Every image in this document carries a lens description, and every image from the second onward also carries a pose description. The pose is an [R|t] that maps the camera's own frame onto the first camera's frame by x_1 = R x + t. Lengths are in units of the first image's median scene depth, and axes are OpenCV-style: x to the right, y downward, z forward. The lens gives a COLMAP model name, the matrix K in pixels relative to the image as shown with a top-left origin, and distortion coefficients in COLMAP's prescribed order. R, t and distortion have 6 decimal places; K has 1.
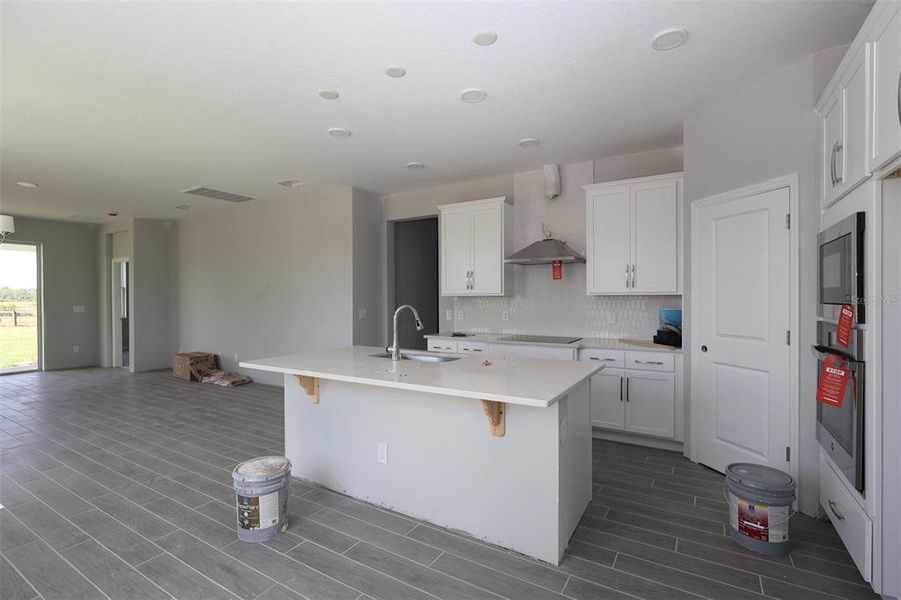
lens RADIAL K [[416.0, 0, 450.5], [0, 416.0, 300.0], [0, 0, 1]] dist [-0.000955, 0.000398]
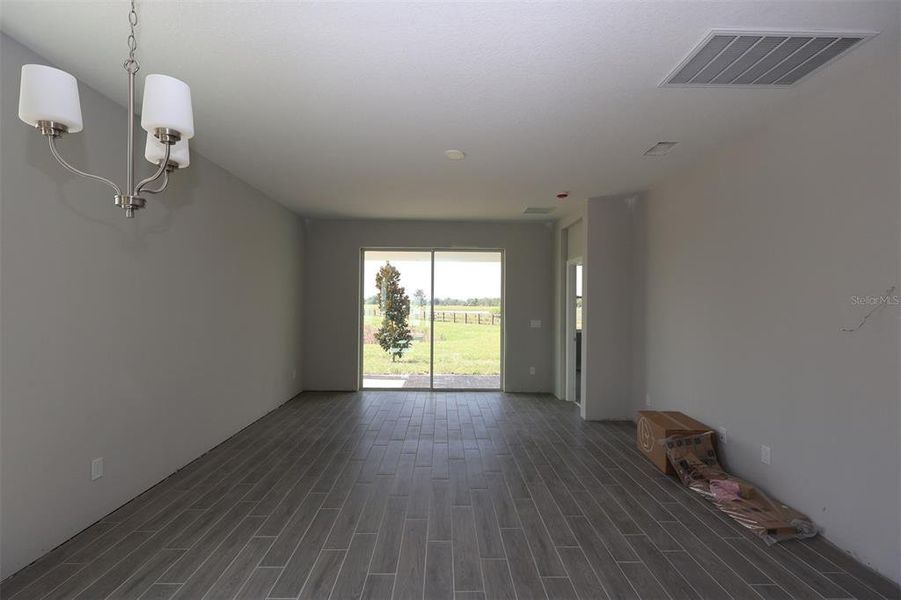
lens RADIAL K [[427.1, 0, 450.5], [0, 427.1, 300.0], [0, 0, 1]] dist [-0.001211, -0.000310]
pose [[0.542029, 0.001279, -0.840359, -0.316161], [-0.019158, 0.999758, -0.010835, -0.016067], [0.840141, 0.021973, 0.541923, 0.467169]]
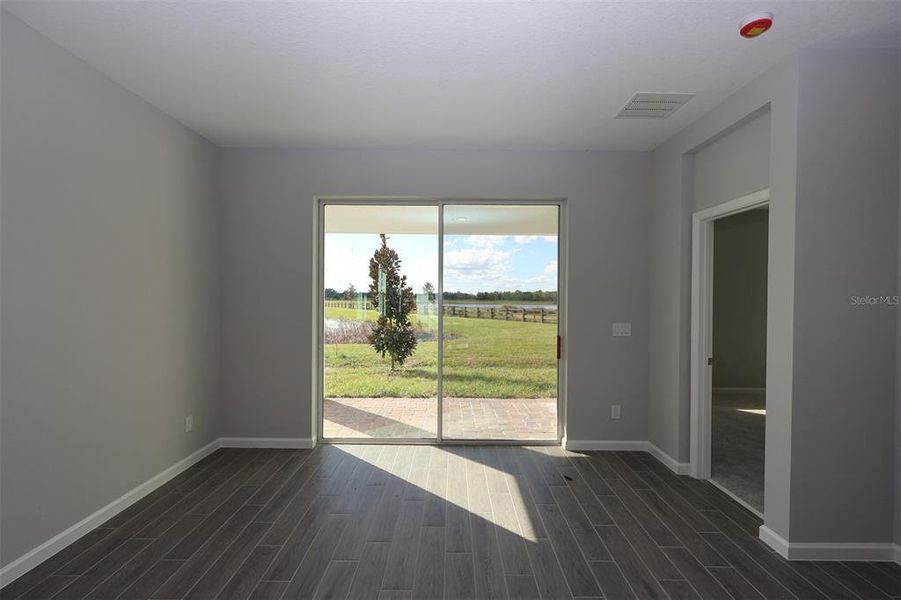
lens RADIAL K [[438.9, 0, 450.5], [0, 438.9, 300.0], [0, 0, 1]] dist [-0.001164, -0.000378]
pose [[0.522336, 0.011553, -0.852662, -0.685298], [-0.016353, 0.999860, 0.003530, -0.012504], [0.852583, 0.012099, 0.522452, 0.686565]]
